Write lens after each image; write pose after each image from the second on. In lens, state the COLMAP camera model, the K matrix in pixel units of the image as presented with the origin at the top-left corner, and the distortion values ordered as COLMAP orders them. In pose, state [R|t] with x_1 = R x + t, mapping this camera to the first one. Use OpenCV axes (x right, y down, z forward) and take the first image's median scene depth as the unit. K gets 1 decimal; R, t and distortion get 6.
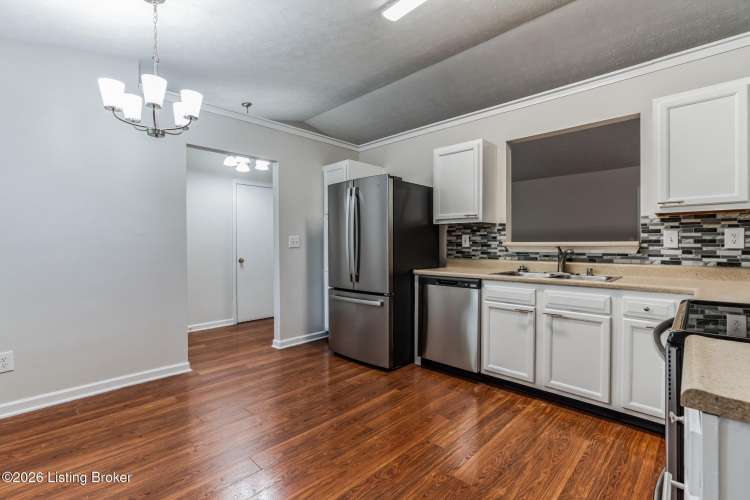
lens RADIAL K [[340.2, 0, 370.7], [0, 340.2, 244.6], [0, 0, 1]] dist [-0.000880, -0.000024]
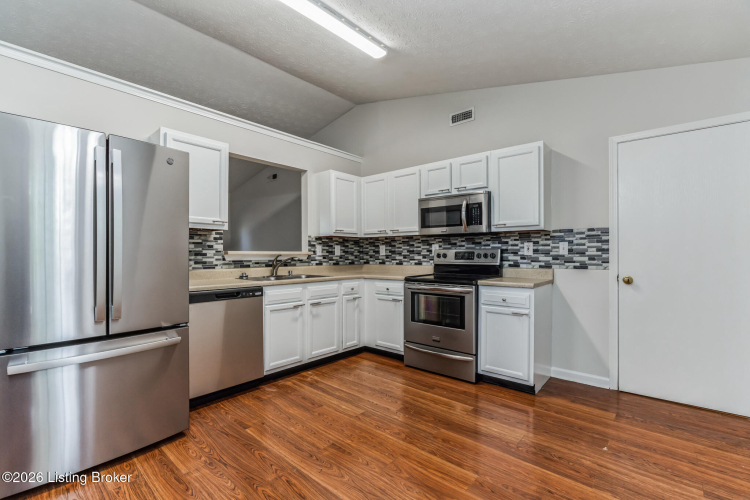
lens RADIAL K [[337.0, 0, 375.0], [0, 337.0, 250.0], [0, 0, 1]] dist [-0.001577, 0.000015]
pose [[-0.057788, 0.012662, 0.998249, -0.795581], [0.000304, 0.999920, -0.012665, 0.002923], [-0.998329, -0.000428, -0.057787, 0.770756]]
